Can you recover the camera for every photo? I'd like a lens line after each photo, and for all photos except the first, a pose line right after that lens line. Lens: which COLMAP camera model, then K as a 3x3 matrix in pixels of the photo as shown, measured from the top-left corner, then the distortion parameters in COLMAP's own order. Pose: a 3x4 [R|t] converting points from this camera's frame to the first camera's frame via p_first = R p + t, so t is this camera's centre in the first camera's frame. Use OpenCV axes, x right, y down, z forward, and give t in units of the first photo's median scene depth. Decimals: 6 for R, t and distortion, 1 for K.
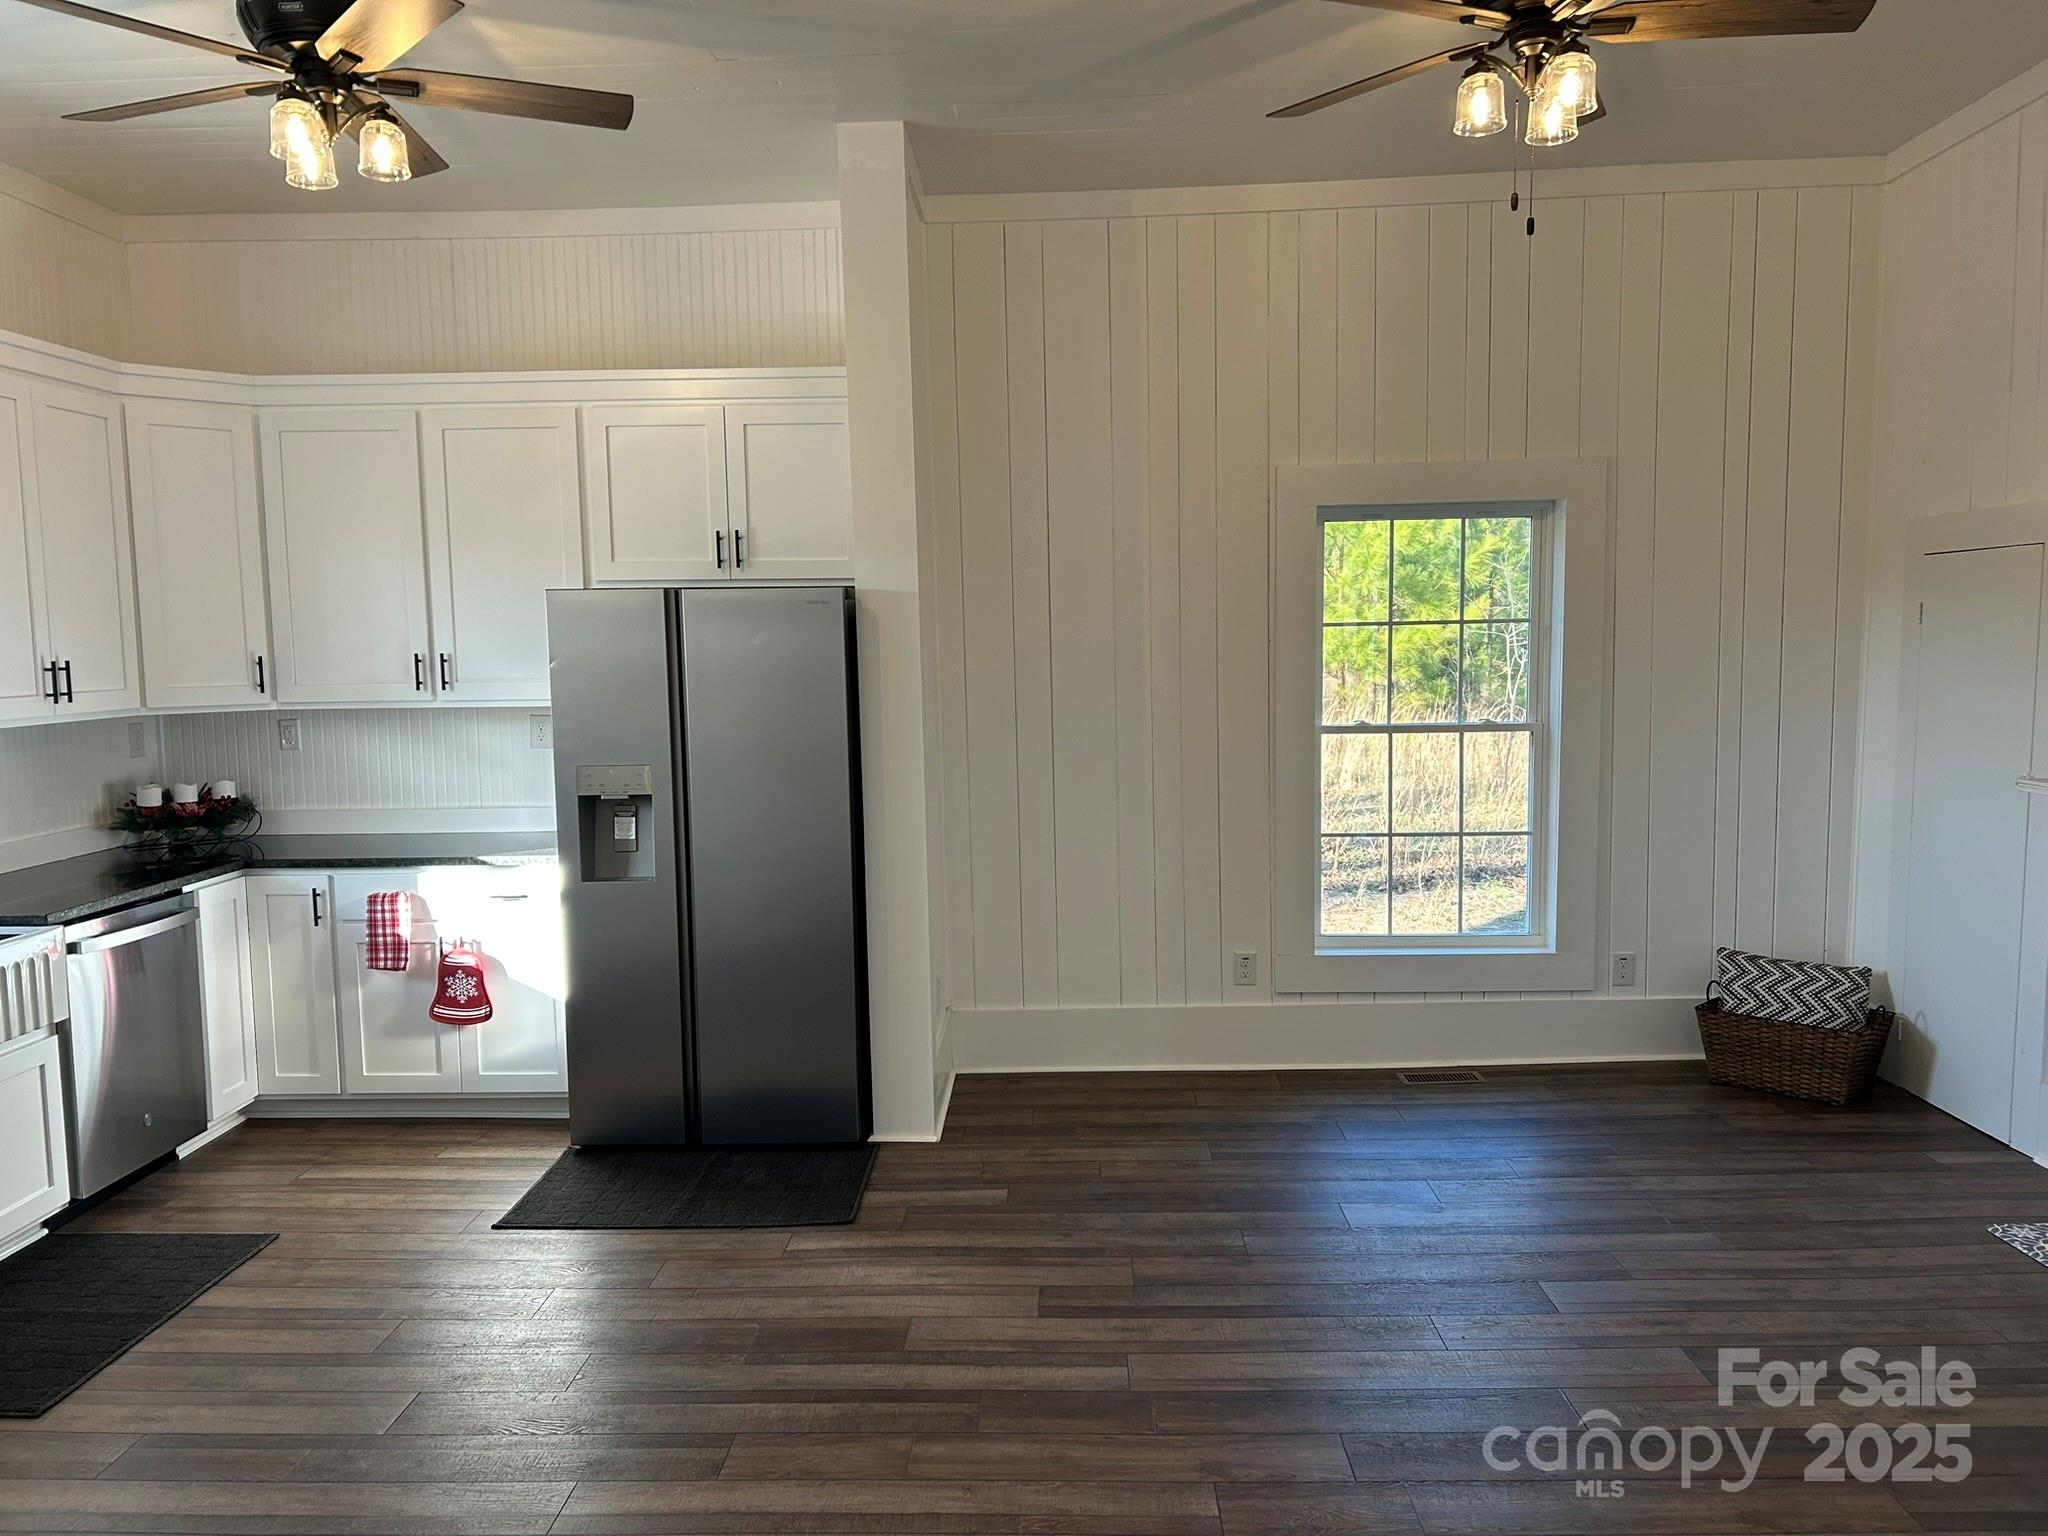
lens RADIAL K [[1534.3, 0, 1012.1], [0, 1534.3, 778.7], [0, 0, 1]] dist [0.082592, -0.109313]
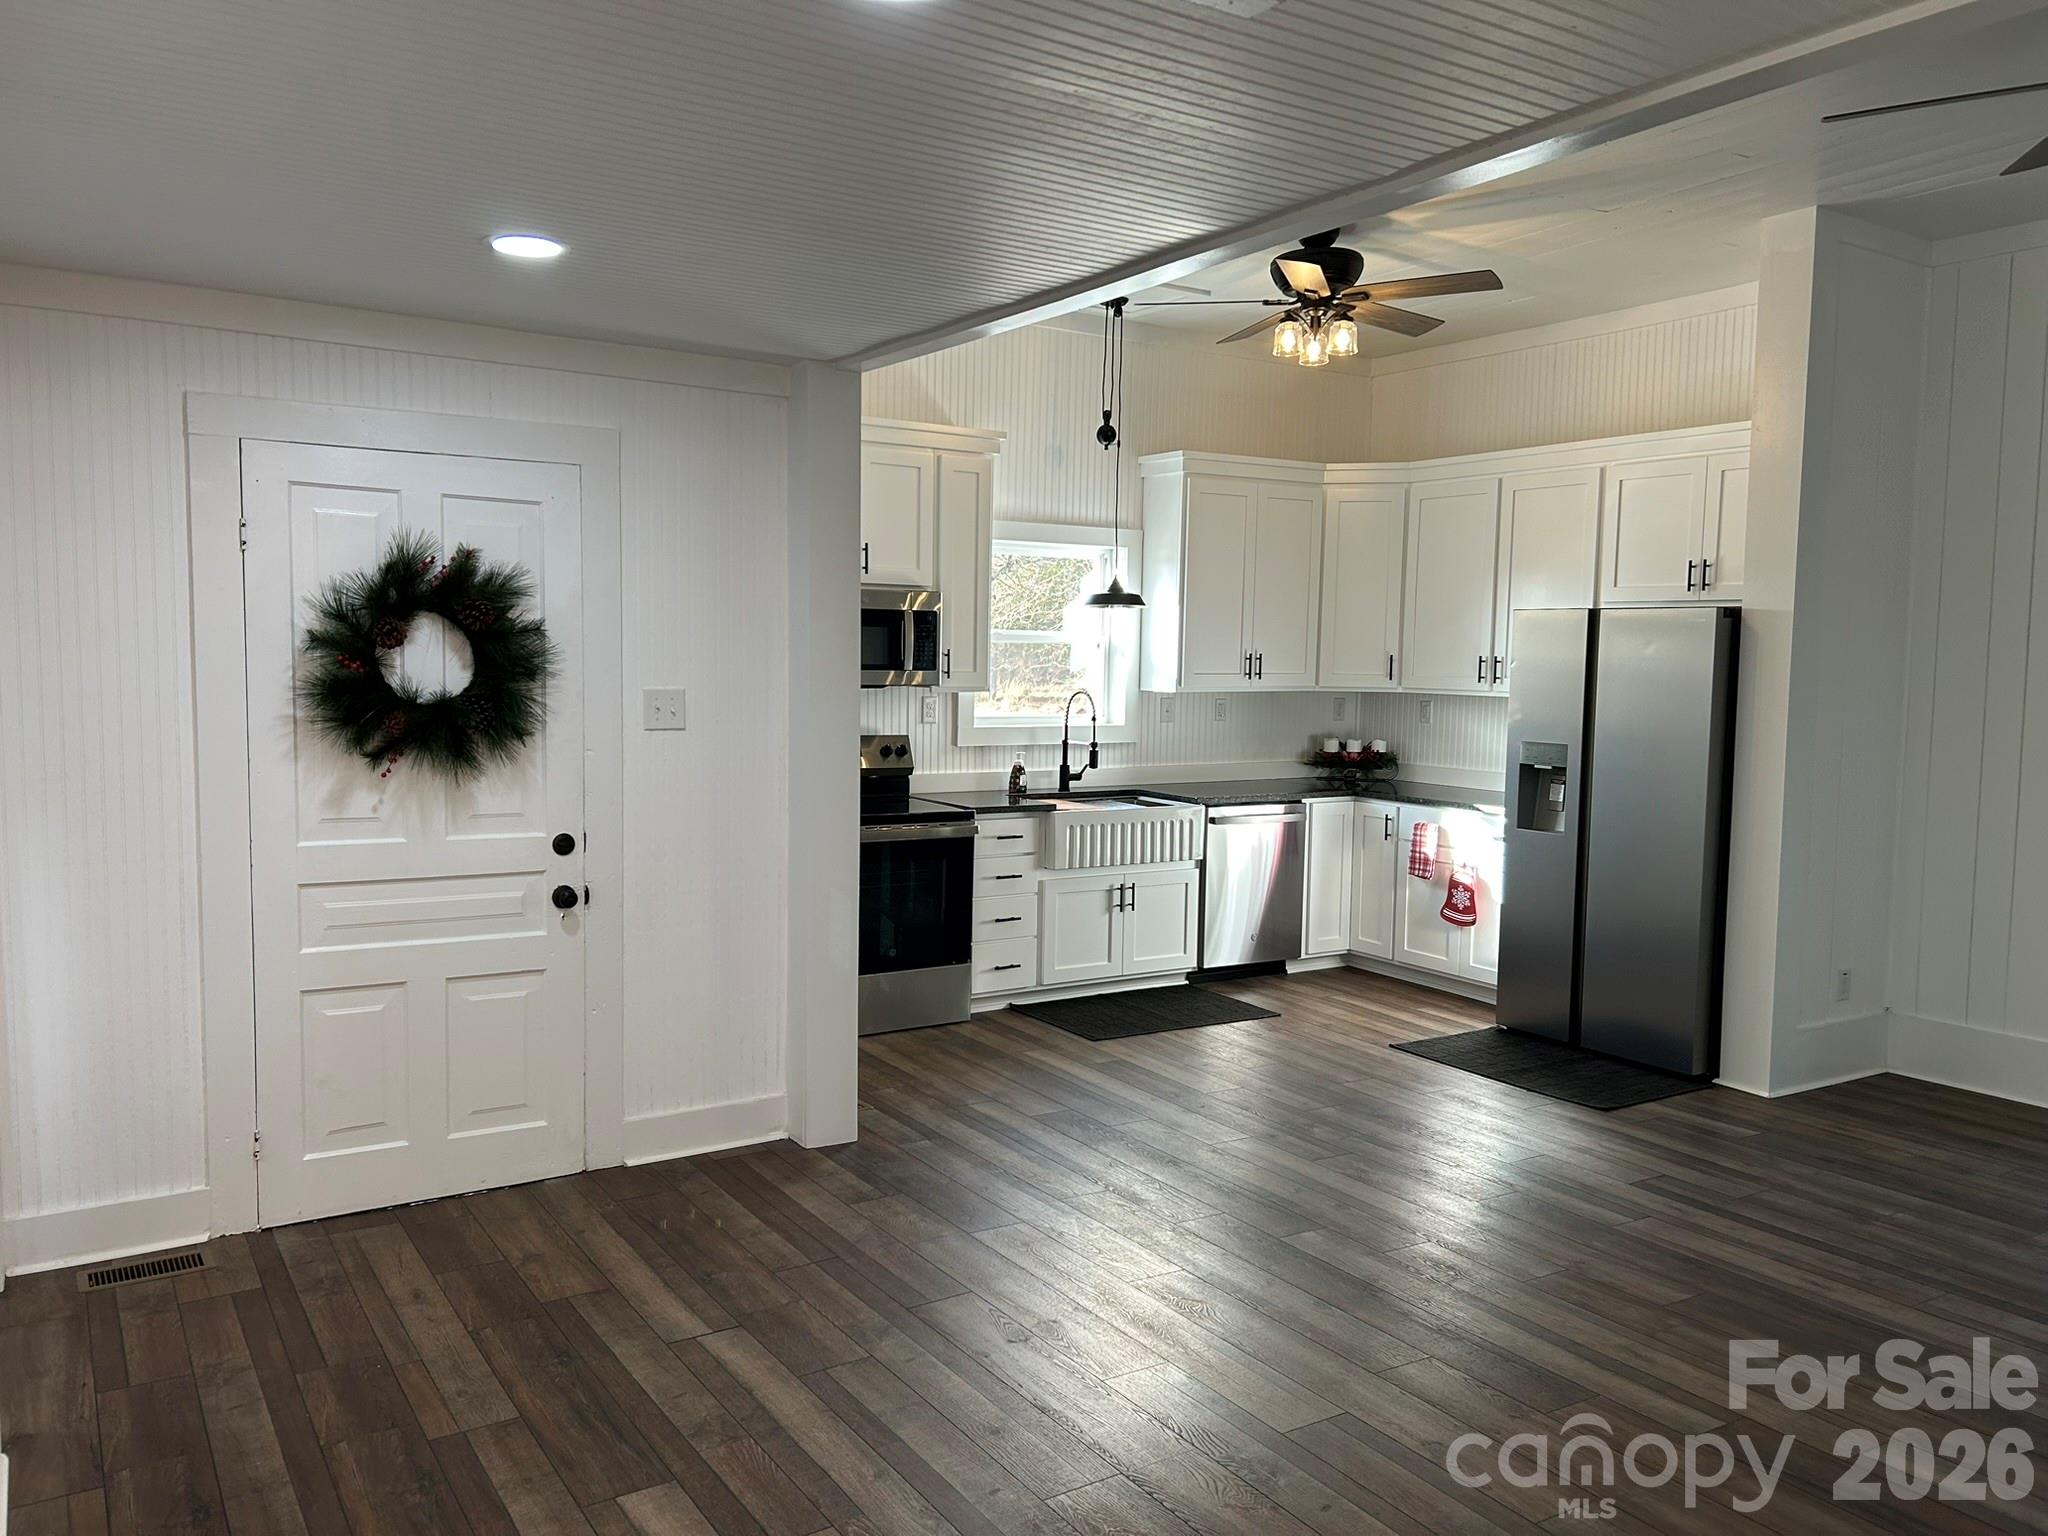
lens RADIAL K [[1544.9, 0, 1010.4], [0, 1544.9, 773.0], [0, 0, 1]] dist [0.083209, -0.086356]
pose [[0.564657, 0.092433, -0.820134, 0.542802], [-0.103441, 0.993799, 0.040787, 0.009242], [0.818818, 0.061805, 0.570717, -0.122773]]
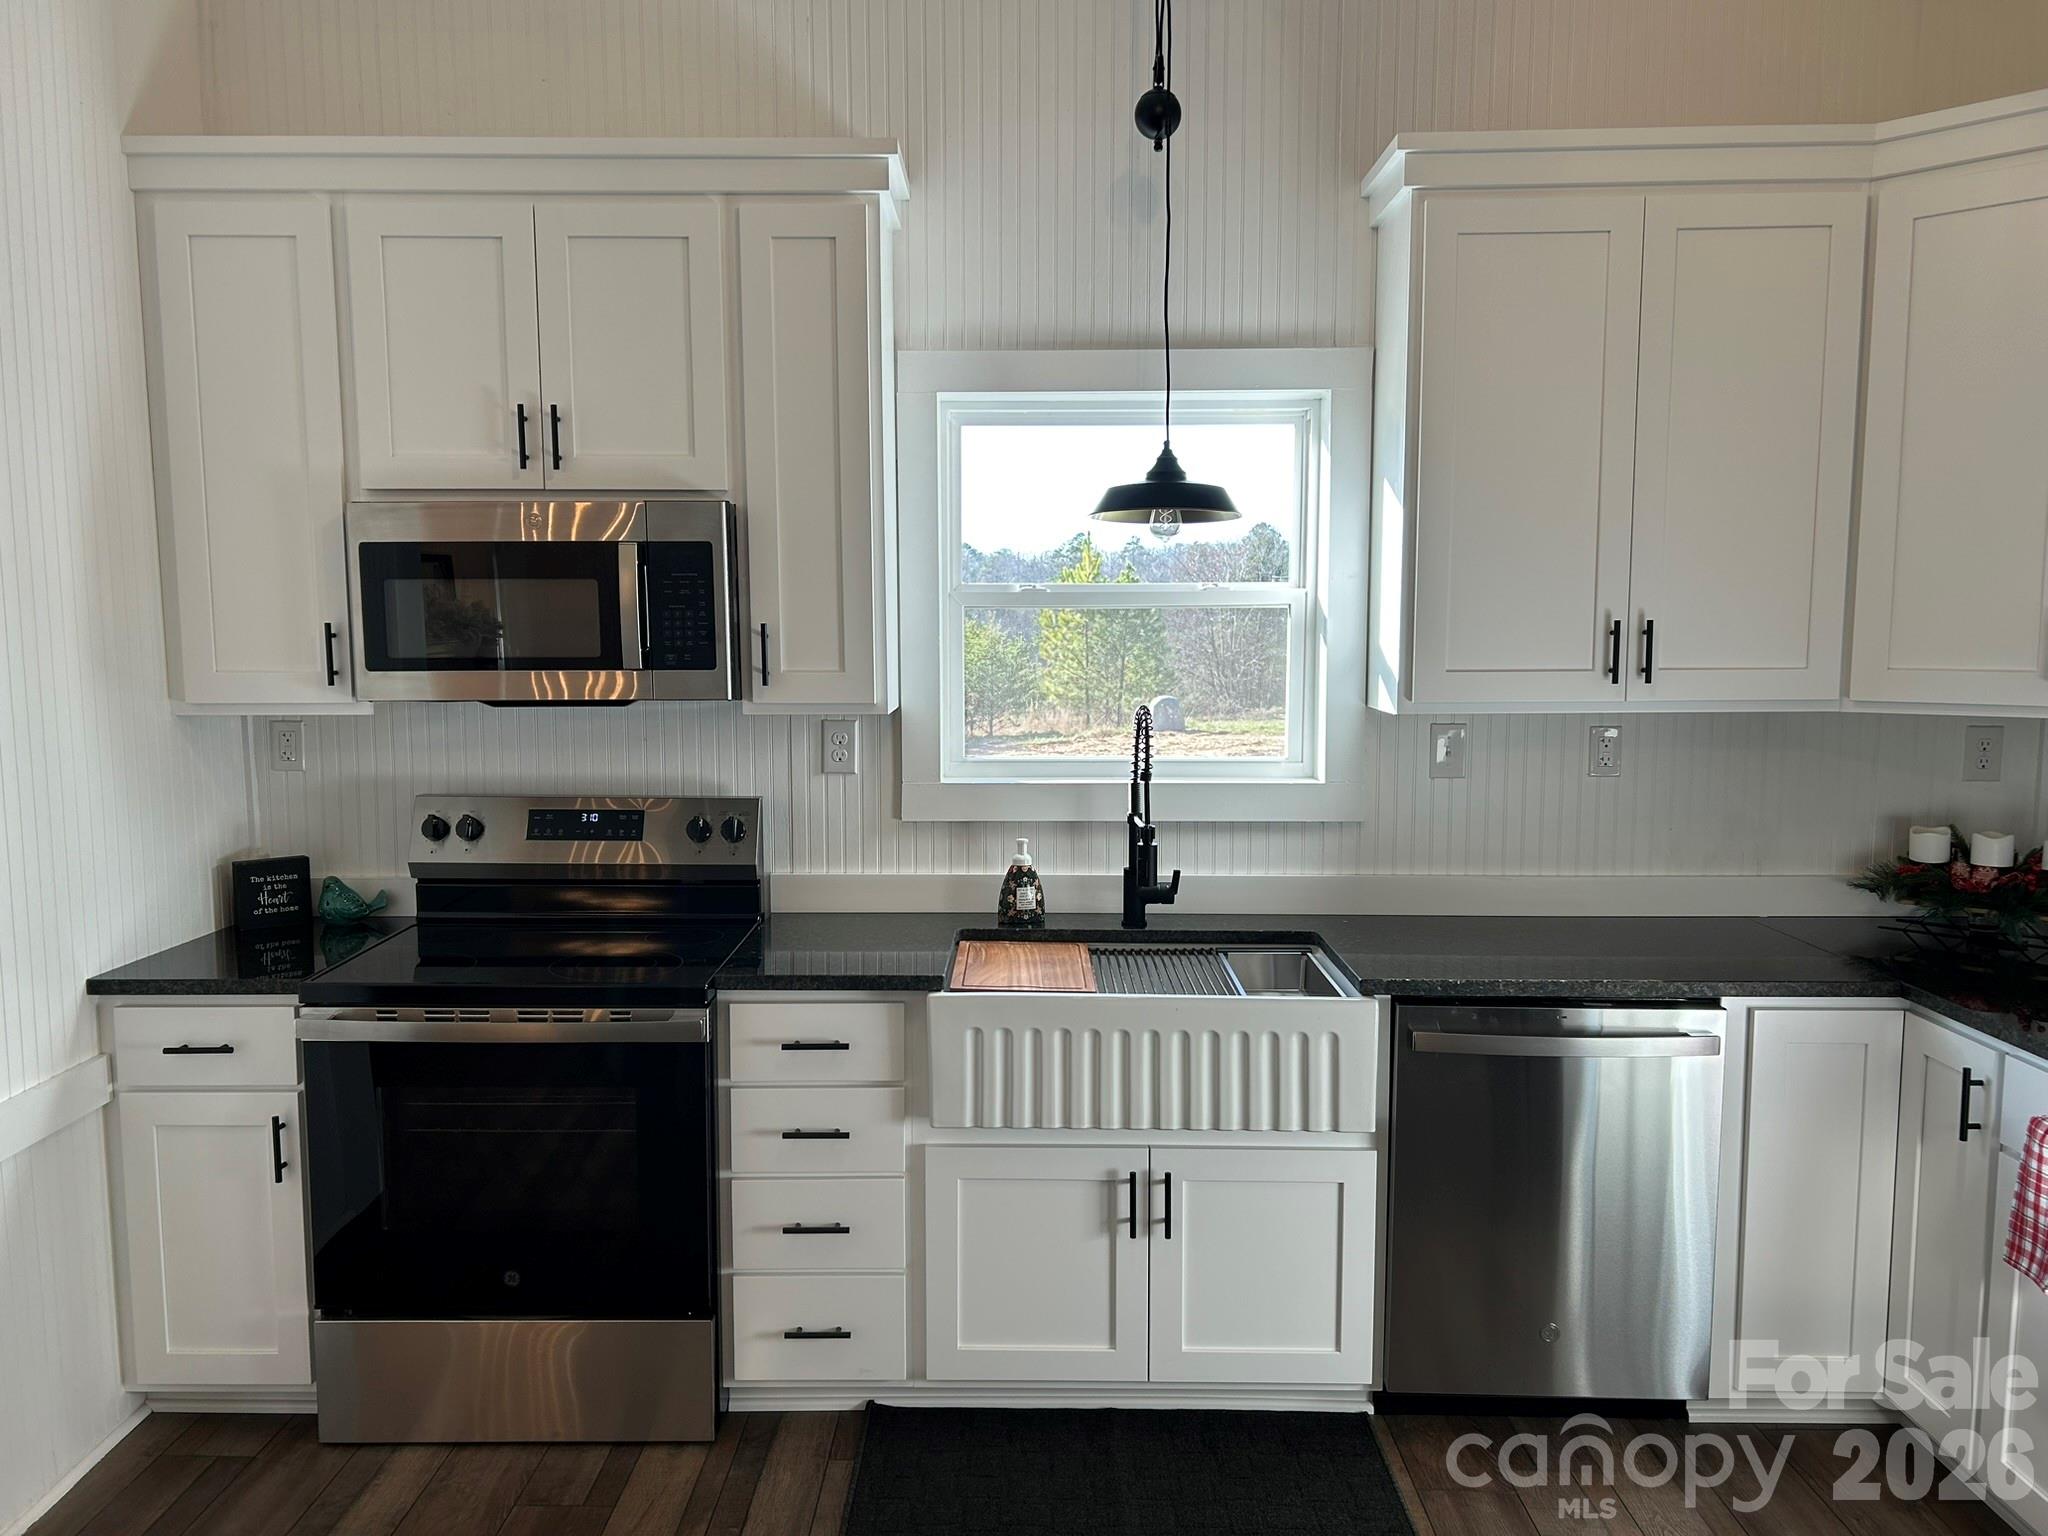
lens RADIAL K [[1534.3, 0, 1012.1], [0, 1534.3, 778.7], [0, 0, 1]] dist [0.082592, -0.109313]
pose [[0.019242, 0.116891, -0.992958, 0.046323], [-0.092707, 0.989072, 0.114637, -0.054498], [0.995507, 0.089849, 0.029869, 0.661519]]
